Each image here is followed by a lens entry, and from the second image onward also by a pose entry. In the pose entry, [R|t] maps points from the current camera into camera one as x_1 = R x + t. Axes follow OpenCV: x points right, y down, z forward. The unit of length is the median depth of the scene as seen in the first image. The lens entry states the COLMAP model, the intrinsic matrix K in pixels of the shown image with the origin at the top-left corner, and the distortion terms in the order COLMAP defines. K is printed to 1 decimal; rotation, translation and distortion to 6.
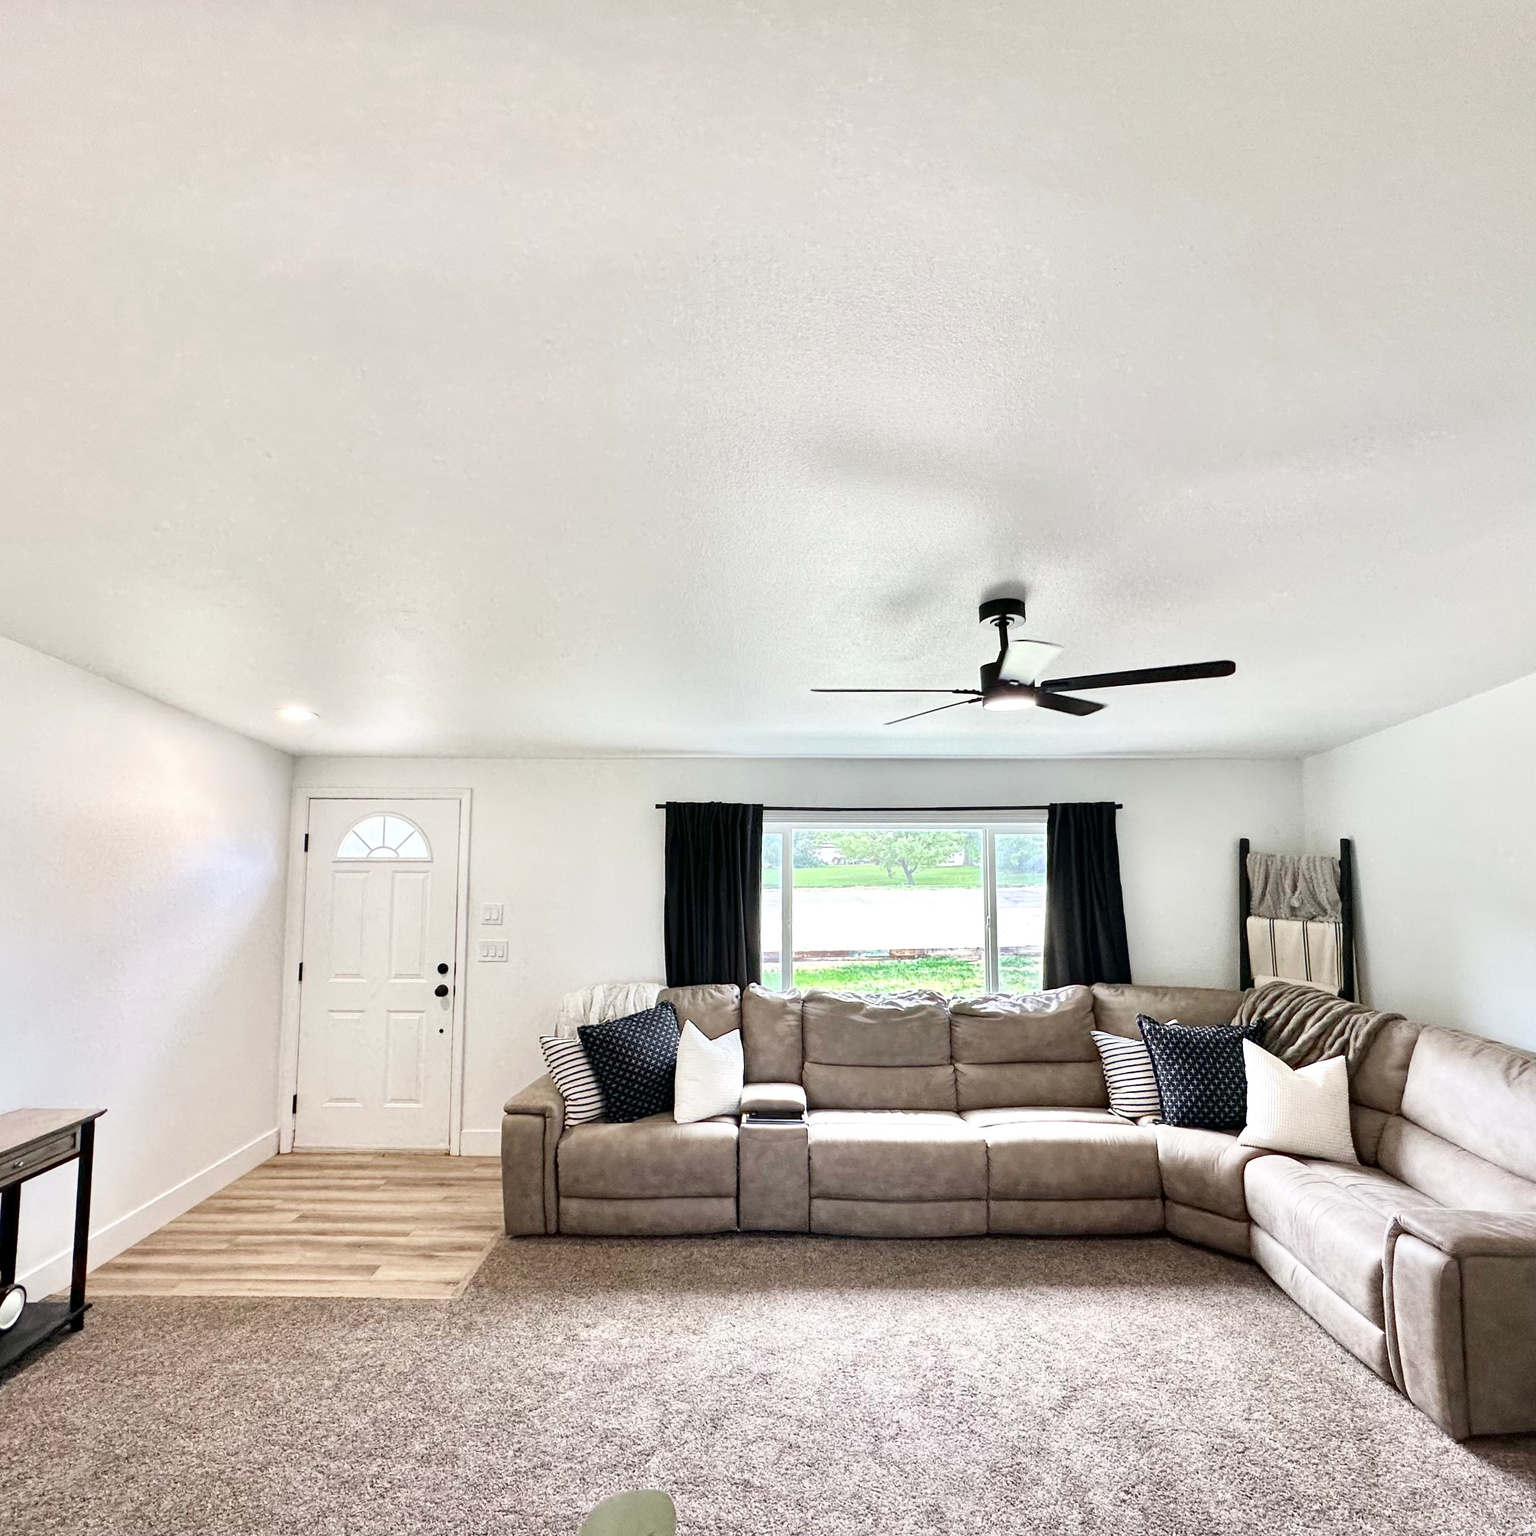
lens RADIAL K [[830.0, 0, 768.0], [0, 830.0, 768.0], [0, 0, 1]] dist [-0.003522, 0.000314]
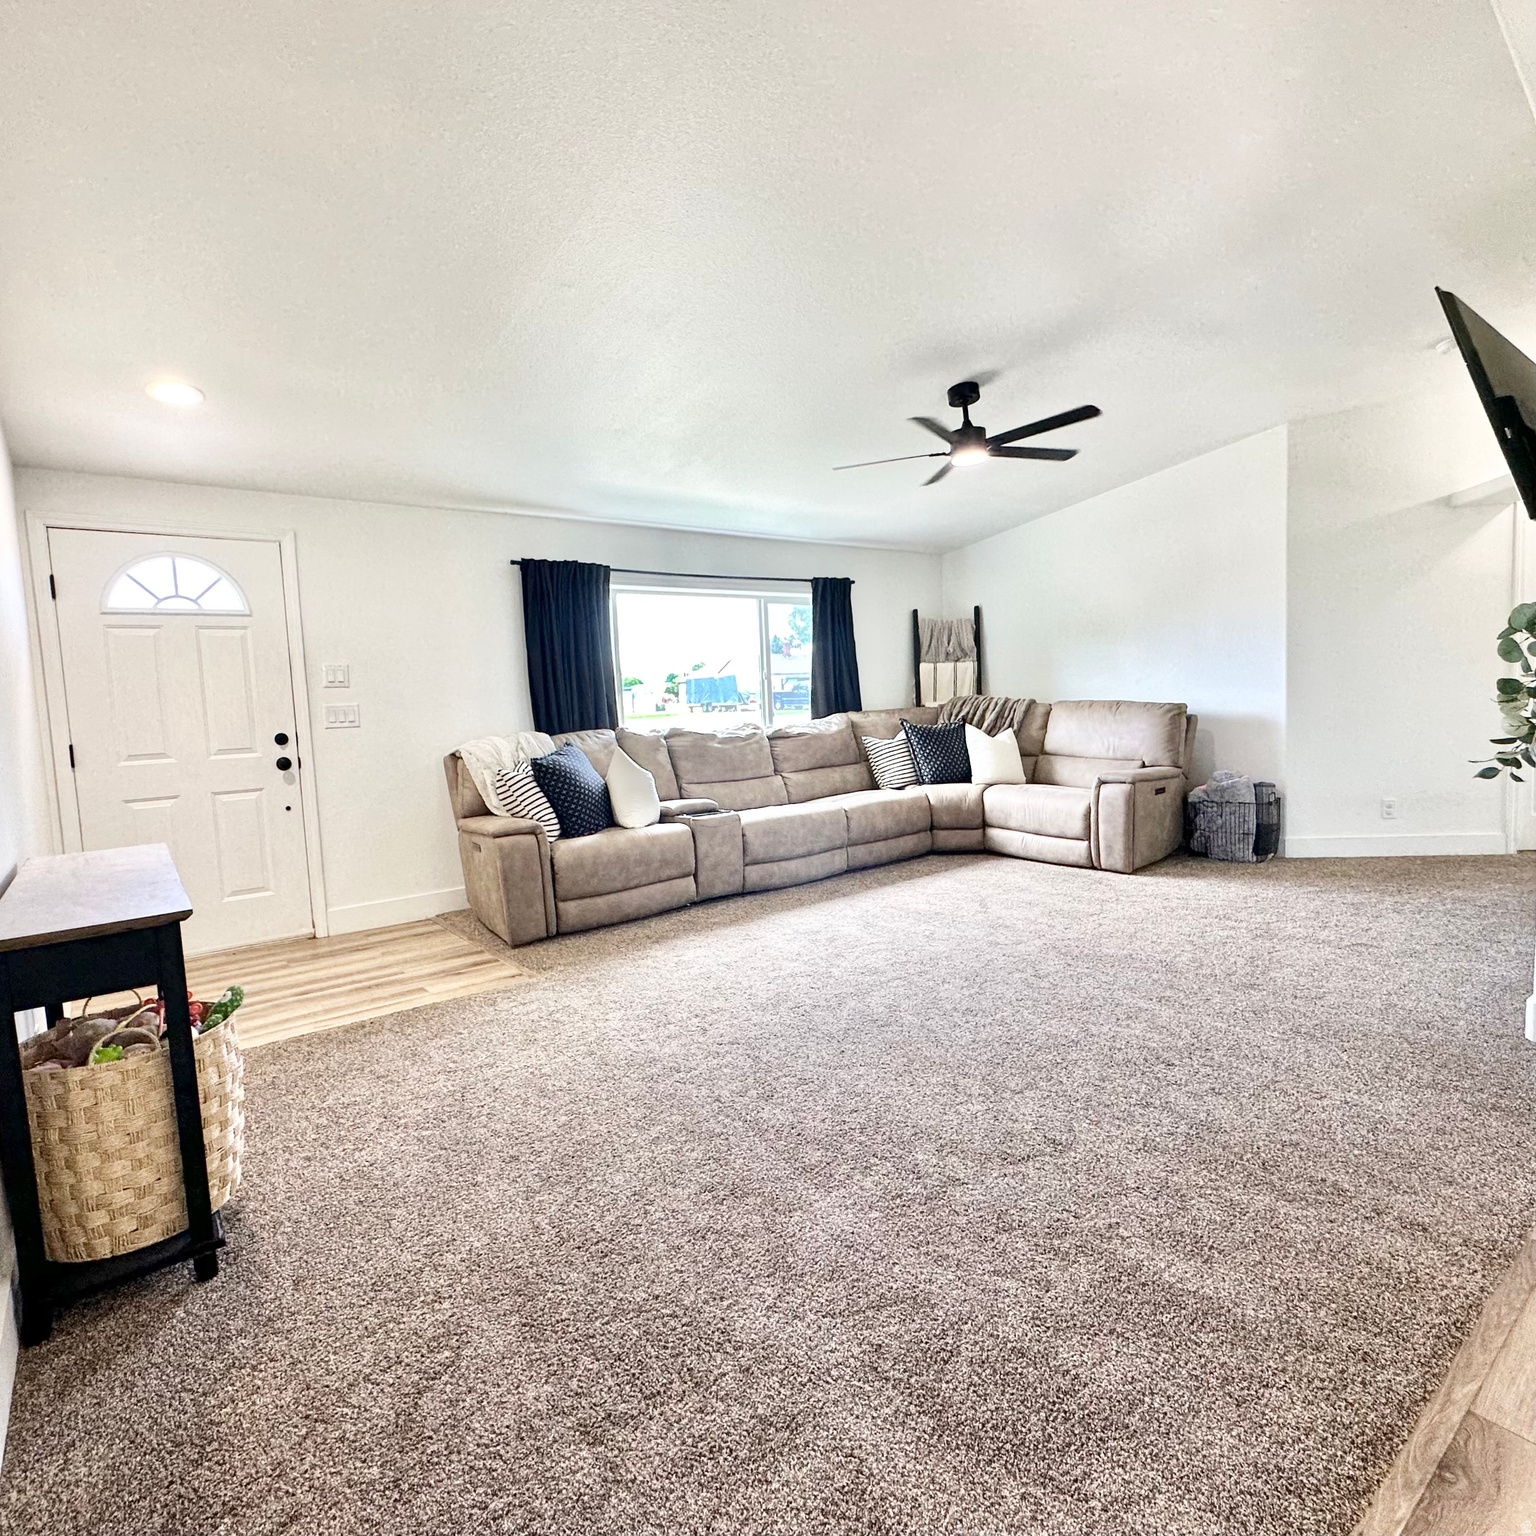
lens RADIAL K [[852.8, 0, 750.9], [0, 852.8, 768.3], [0, 0, 1]] dist [-0.002640, 0.000301]
pose [[0.793783, -0.086449, 0.602026, -0.695695], [-0.006429, 0.988599, 0.150437, 0.172896], [-0.608167, -0.123284, 0.784177, -0.005445]]
